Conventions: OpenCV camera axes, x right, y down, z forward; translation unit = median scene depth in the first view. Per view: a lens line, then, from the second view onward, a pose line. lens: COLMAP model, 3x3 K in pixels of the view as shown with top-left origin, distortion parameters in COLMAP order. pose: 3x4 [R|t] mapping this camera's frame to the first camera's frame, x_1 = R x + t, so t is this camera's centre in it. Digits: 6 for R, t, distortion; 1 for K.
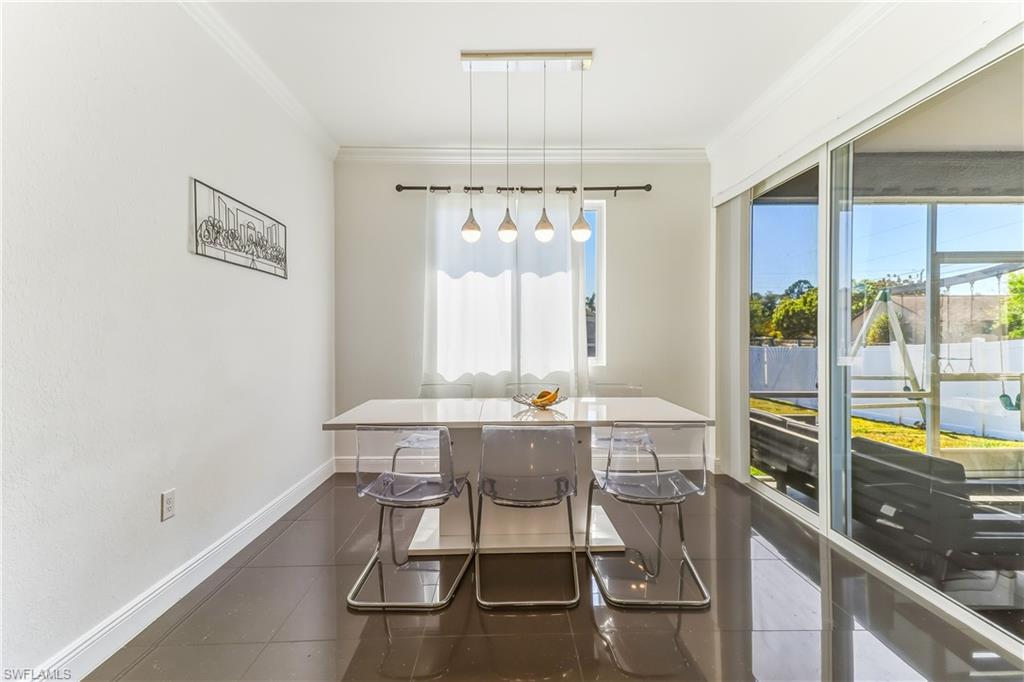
lens RADIAL K [[469.6, 0, 514.2], [0, 469.6, 336.0], [0, 0, 1]] dist [0.028743, 0.000178]
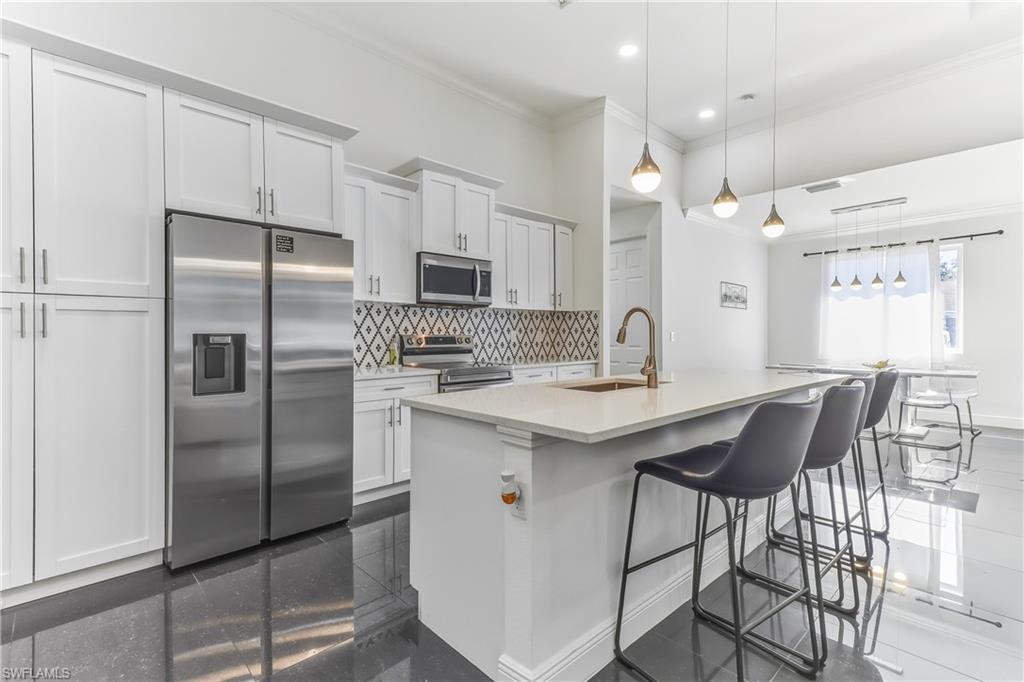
lens RADIAL K [[469.6, 0, 514.2], [0, 469.6, 336.0], [0, 0, 1]] dist [0.028743, 0.000178]
pose [[0.674674, -0.001240, -0.738115, 0.369988], [0.001387, 0.999999, -0.000412, 0.008081], [0.738115, -0.000746, 0.674675, -1.128387]]
